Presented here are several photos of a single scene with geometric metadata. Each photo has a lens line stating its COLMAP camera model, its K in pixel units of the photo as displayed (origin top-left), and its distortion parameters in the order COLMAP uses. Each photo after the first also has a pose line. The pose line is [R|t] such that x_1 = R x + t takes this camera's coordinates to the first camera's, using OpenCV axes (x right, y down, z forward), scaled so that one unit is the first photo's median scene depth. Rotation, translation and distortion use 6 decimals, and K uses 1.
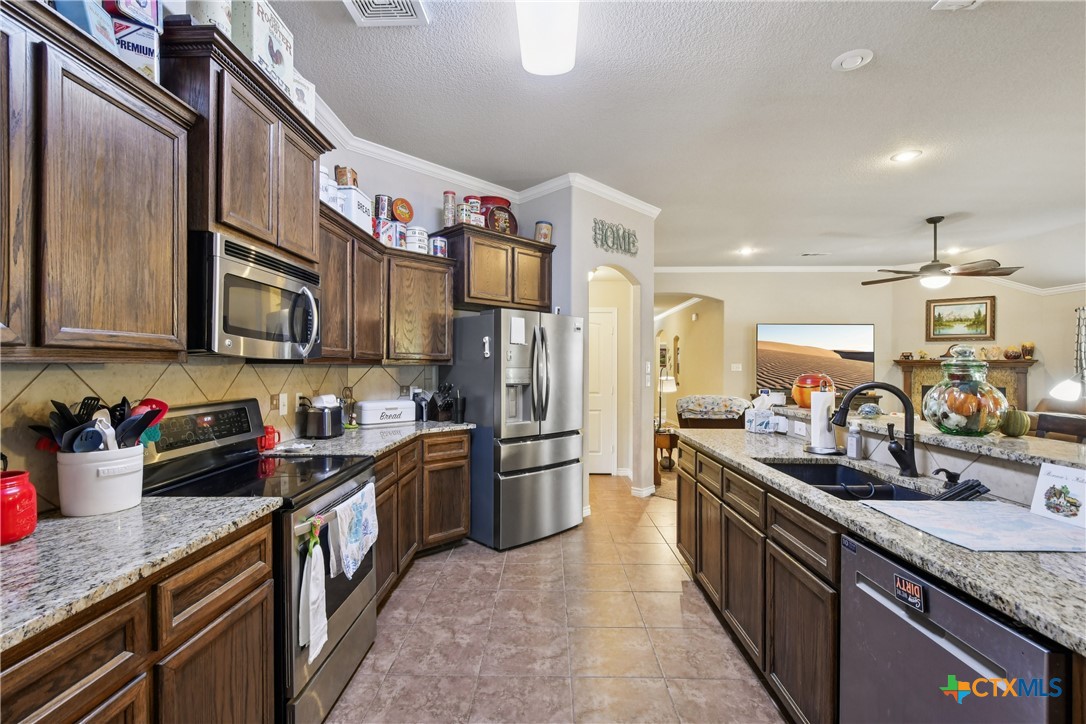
lens RADIAL K [[493.5, 0, 543.0], [0, 493.5, 362.0], [0, 0, 1]] dist [-0.000708, -0.000302]
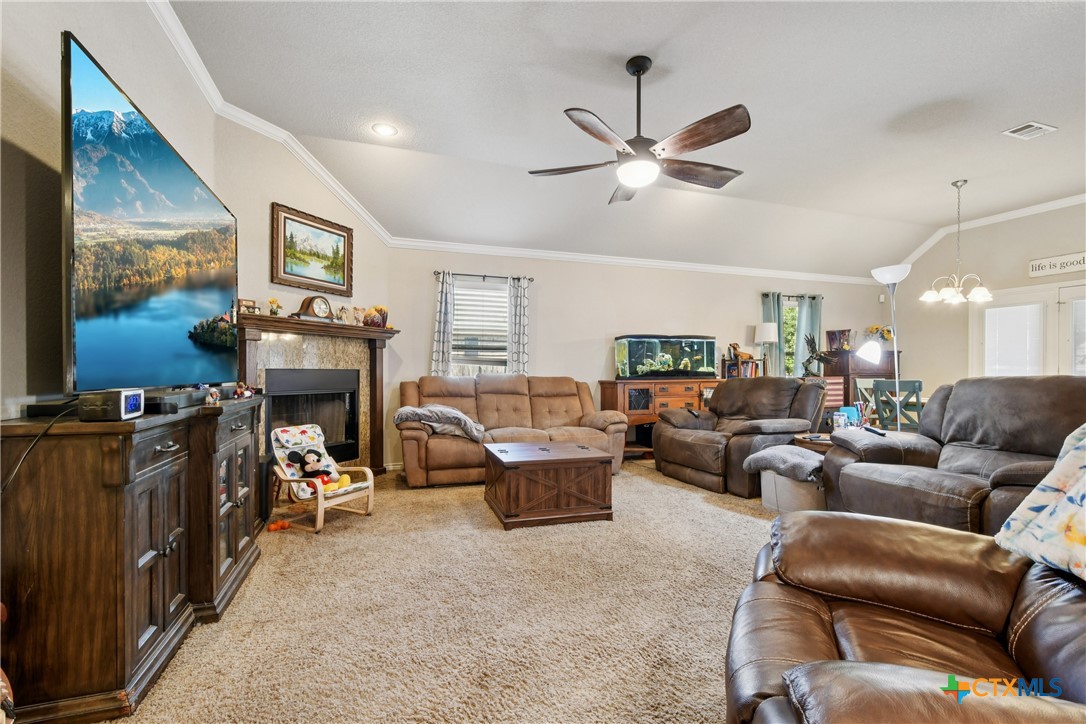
lens RADIAL K [[472.6, 0, 539.7], [0, 472.6, 378.4], [0, 0, 1]] dist [-0.001815, -0.000349]
pose [[-0.309395, -0.031053, 0.950426, 0.232031], [-0.022688, 0.999423, 0.025269, 0.043307], [-0.950663, -0.013745, -0.309921, 0.951758]]
